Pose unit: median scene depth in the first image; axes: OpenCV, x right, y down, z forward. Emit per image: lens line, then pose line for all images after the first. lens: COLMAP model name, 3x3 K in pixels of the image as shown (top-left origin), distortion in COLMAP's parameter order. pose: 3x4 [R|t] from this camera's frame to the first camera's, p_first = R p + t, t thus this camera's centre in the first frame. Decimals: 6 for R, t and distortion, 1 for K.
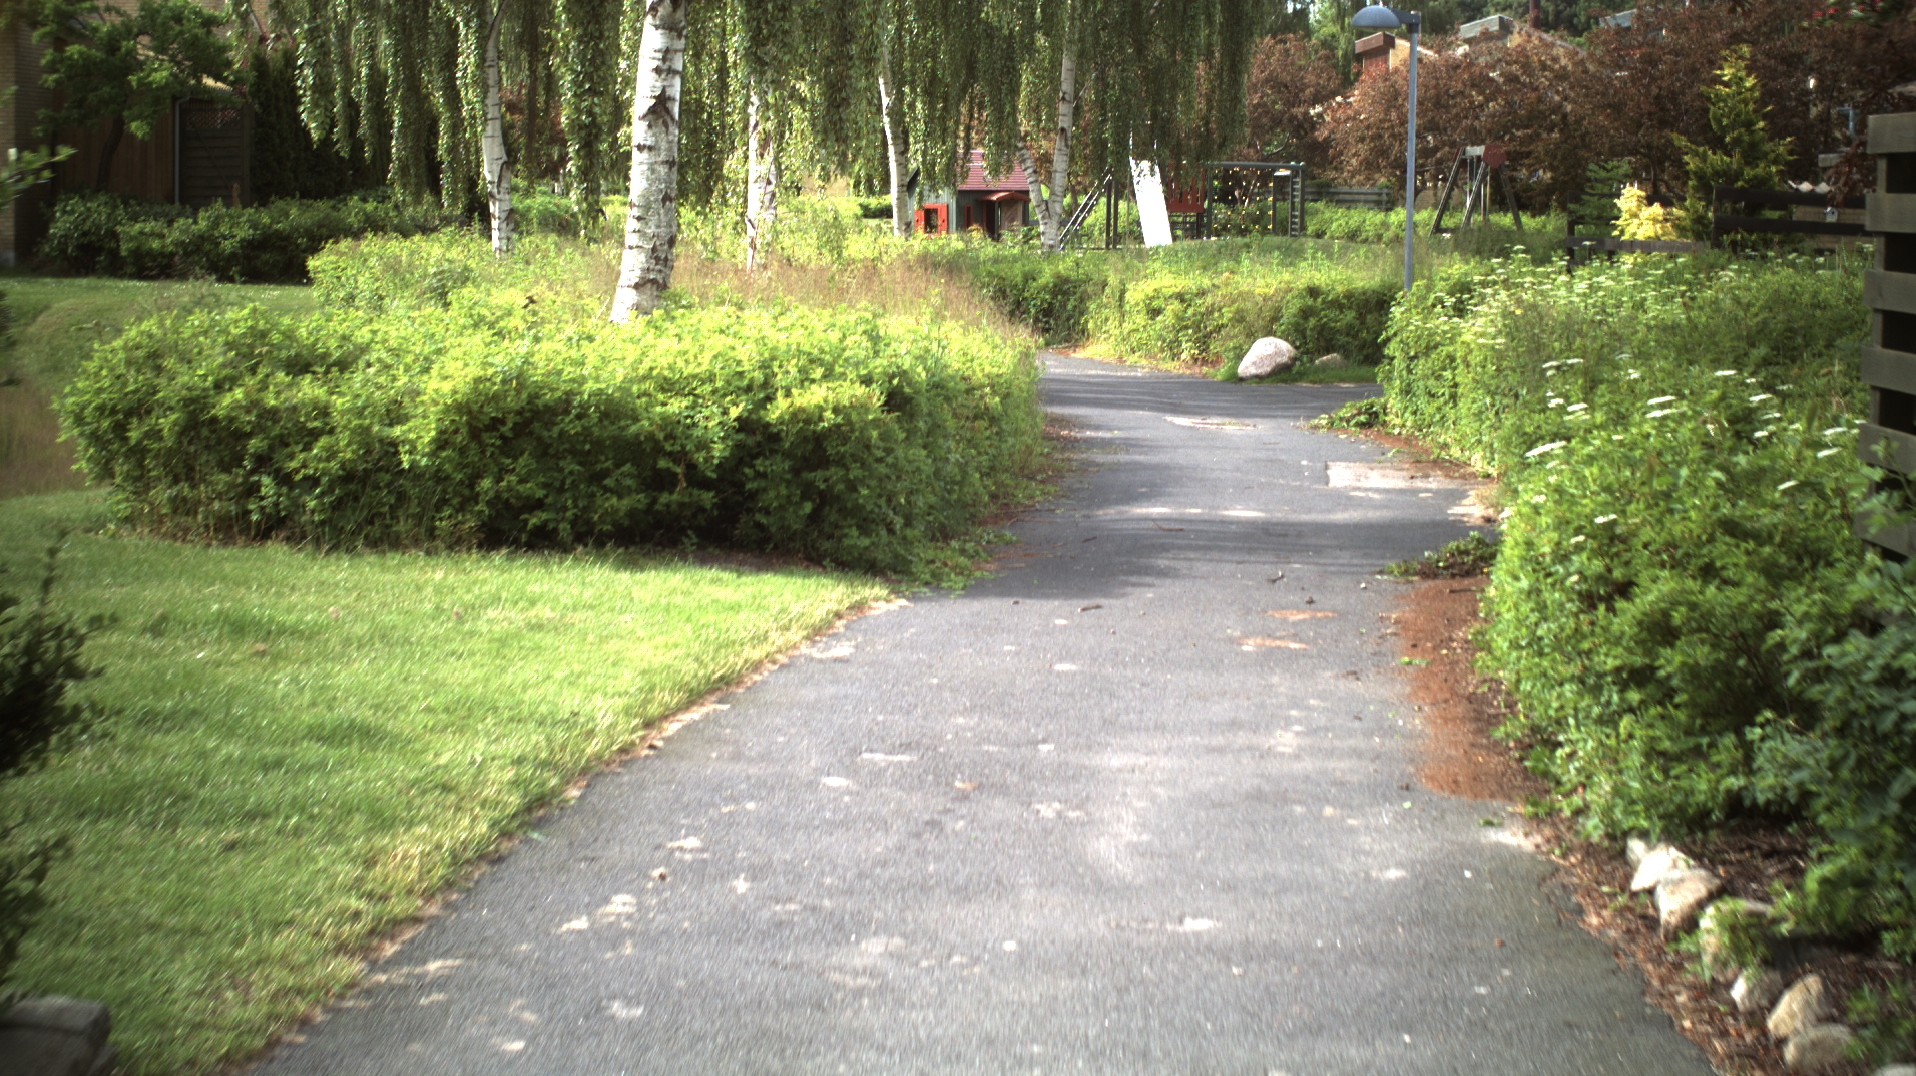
lens RADIAL K [[3396.1, 0, 962.0], [0, 3396.1, 535.3], [0, 0, 1]] dist [-0.311570, 0.449181]
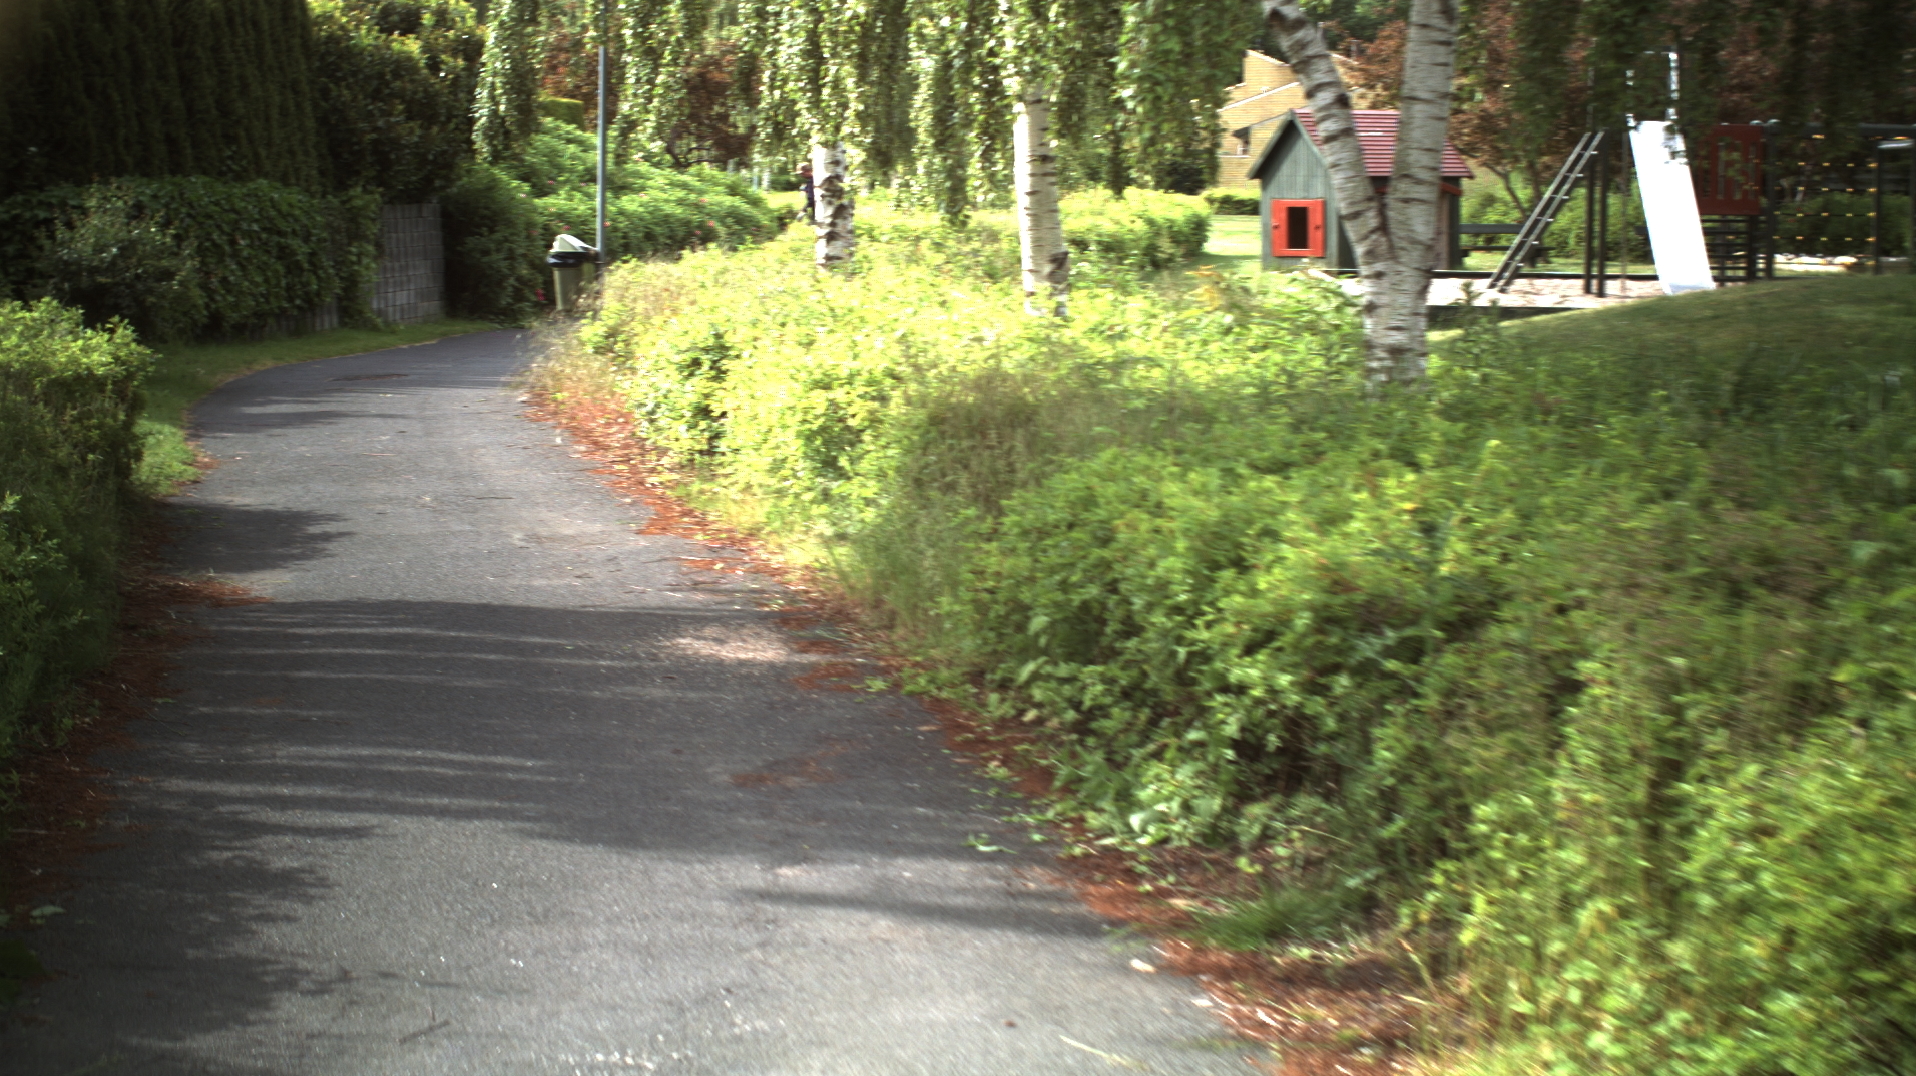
lens RADIAL K [[3396.1, 0, 962.0], [0, 3396.1, 535.3], [0, 0, 1]] dist [-0.311570, 0.449181]
pose [[0.989942, 0.004843, -0.141390, 0.040092], [-0.004481, 0.999986, 0.002882, -0.091694], [0.141402, -0.002220, 0.989950, 0.919095]]
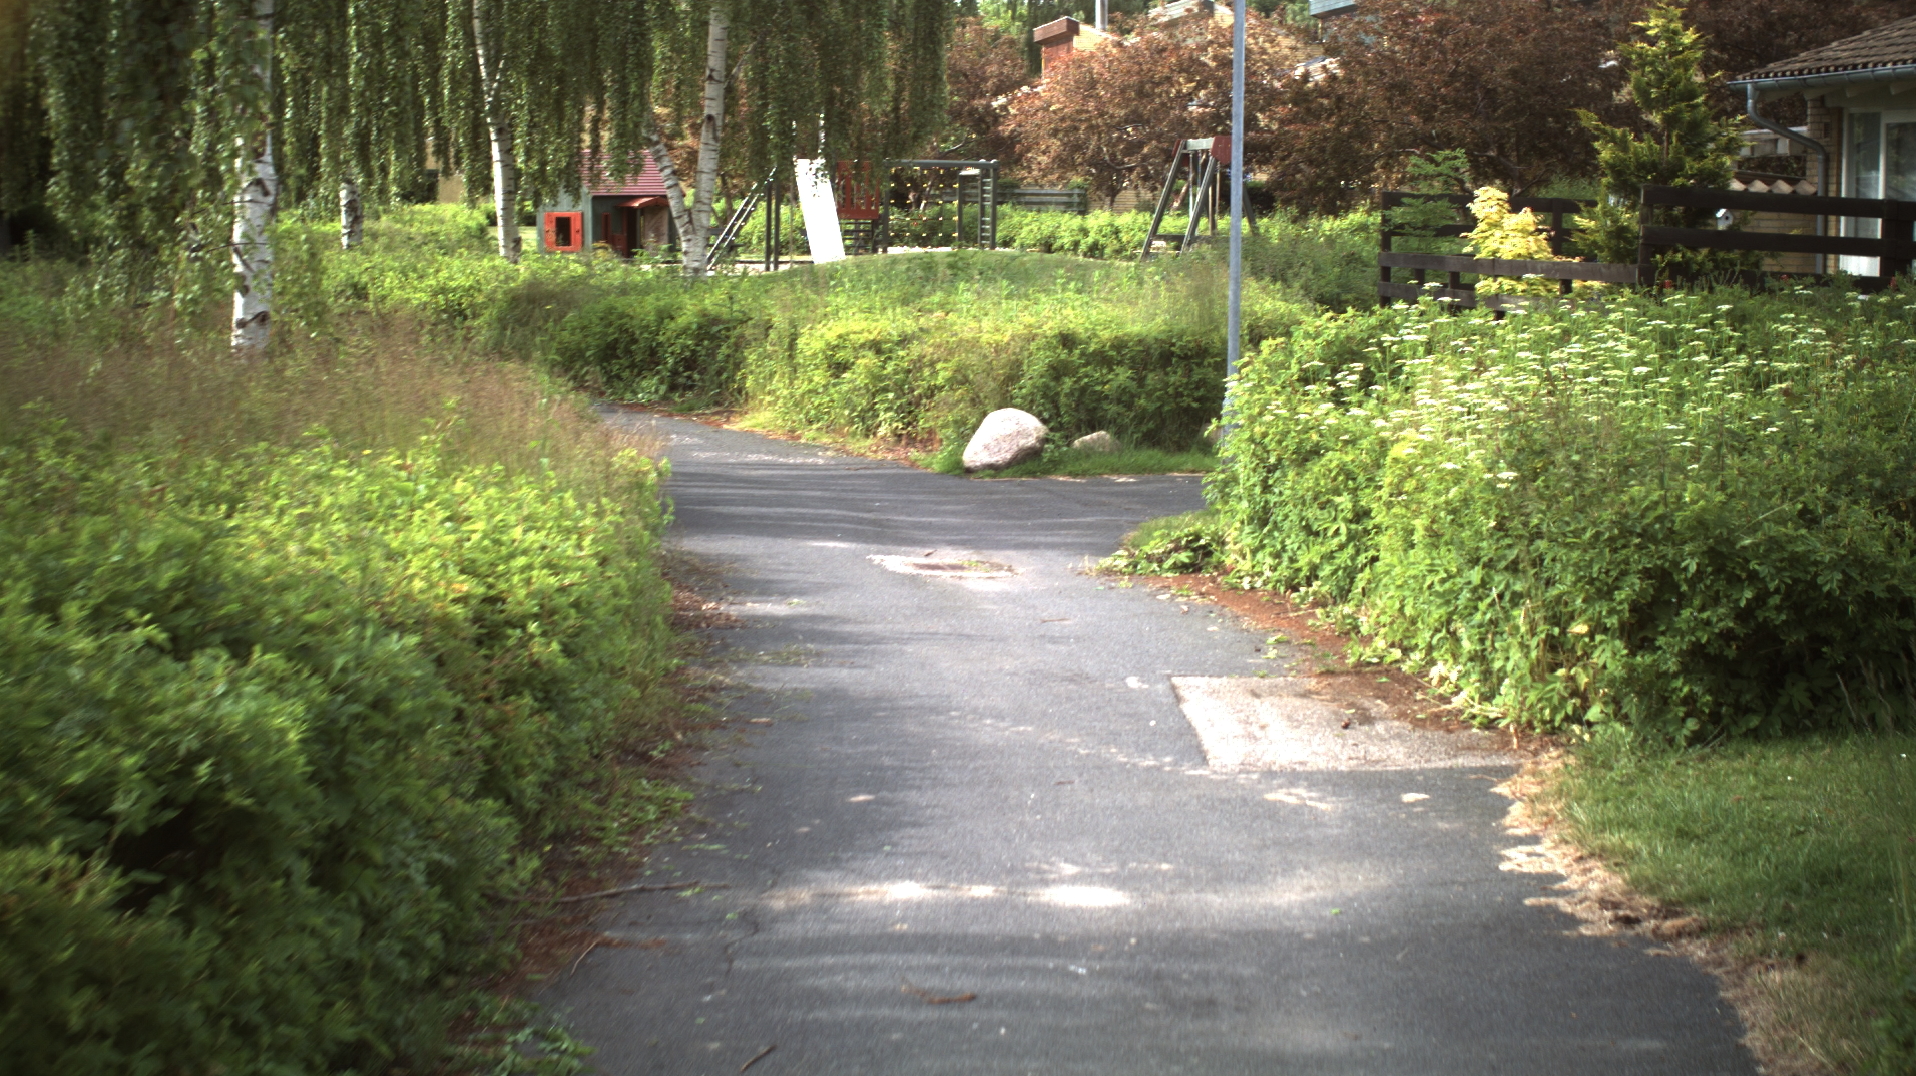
lens RADIAL K [[3396.1, 0, 962.0], [0, 3396.1, 535.3], [0, 0, 1]] dist [-0.311570, 0.449181]
pose [[0.994879, -0.014616, 0.100009, 0.011380], [0.014670, 0.999892, 0.000202, -0.032110], [-0.100001, 0.001266, 0.994987, 0.304068]]
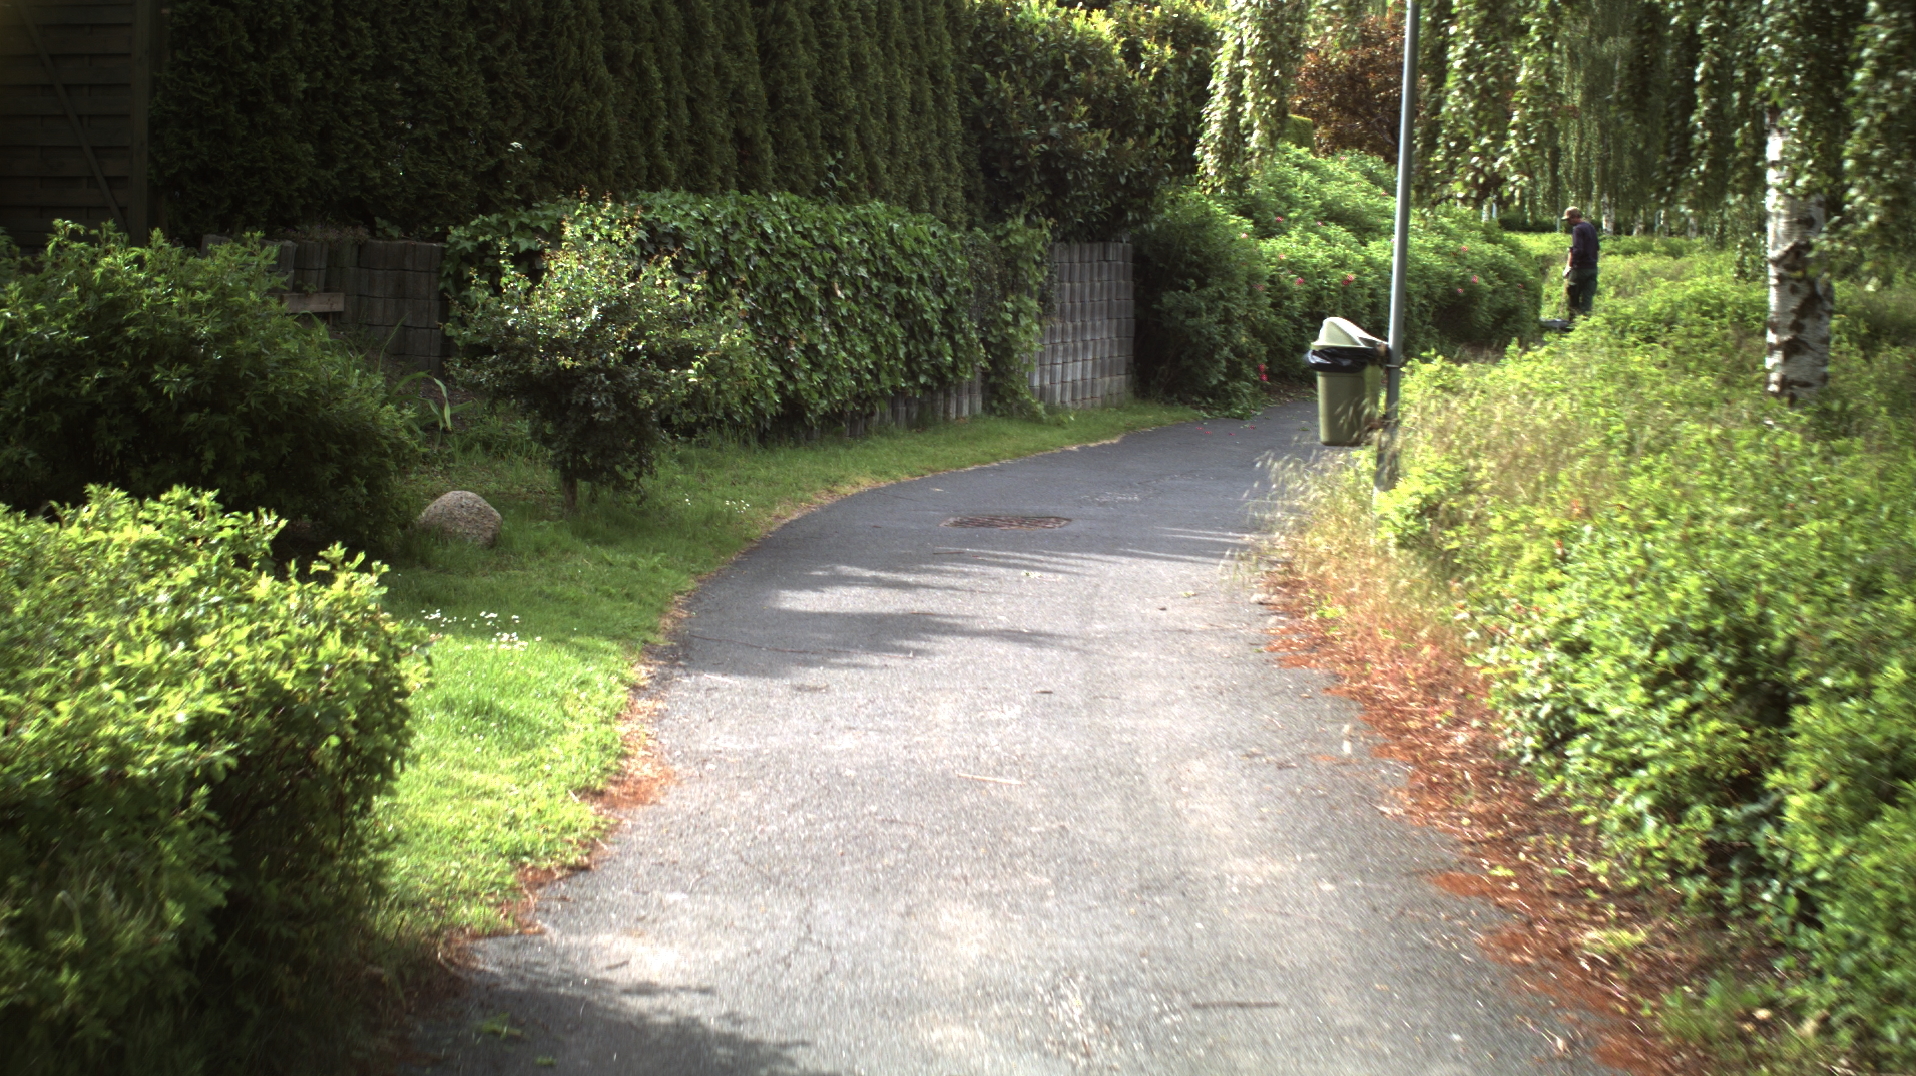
lens RADIAL K [[3396.1, 0, 962.0], [0, 3396.1, 535.3], [0, 0, 1]] dist [-0.311570, 0.449181]
pose [[0.940911, 0.052795, -0.334515, -0.050877], [-0.055833, 0.998440, 0.000535, -0.125541], [0.334021, 0.018174, 0.942390, 1.214636]]
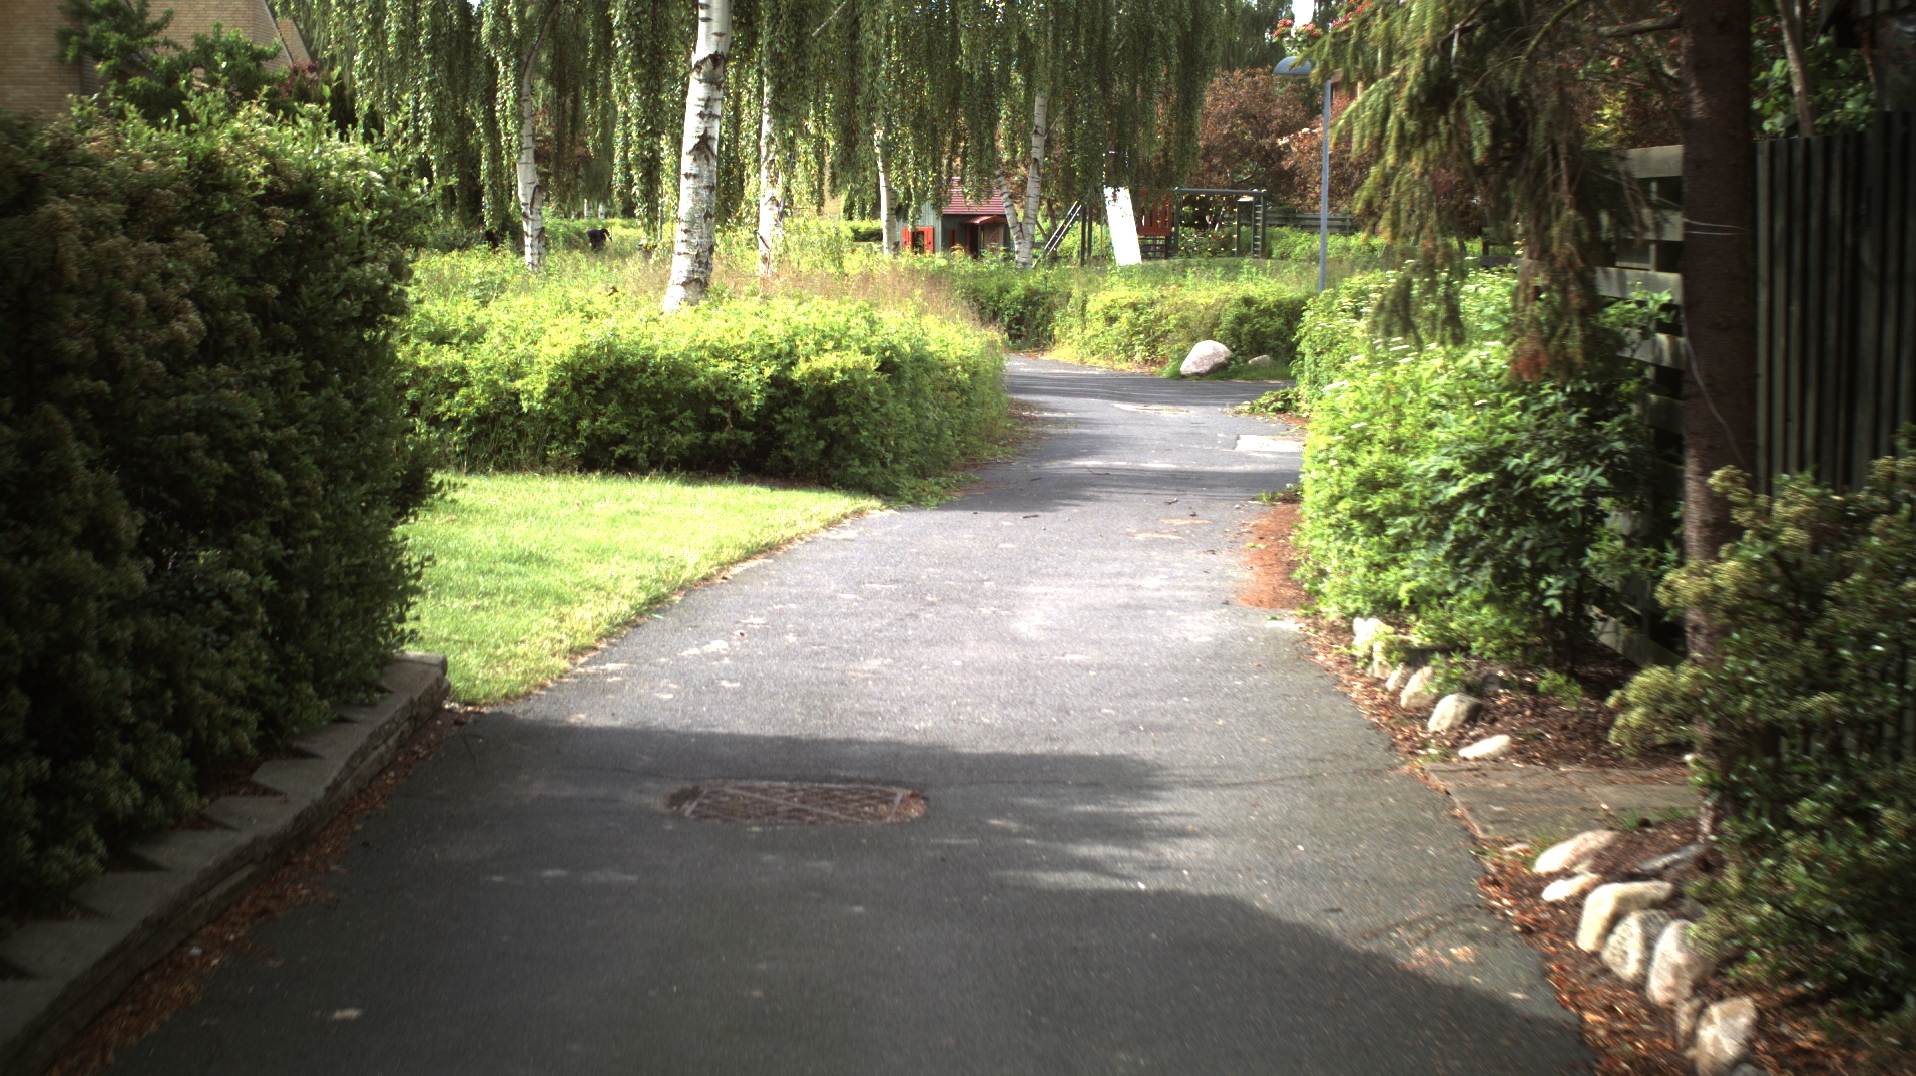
lens RADIAL K [[3396.1, 0, 962.0], [0, 3396.1, 535.3], [0, 0, 1]] dist [-0.311570, 0.449181]
pose [[0.999984, 0.004173, 0.003823, 0.002339], [-0.004144, 0.999962, -0.007605, 0.016870], [-0.003854, 0.007589, 0.999964, -0.153493]]
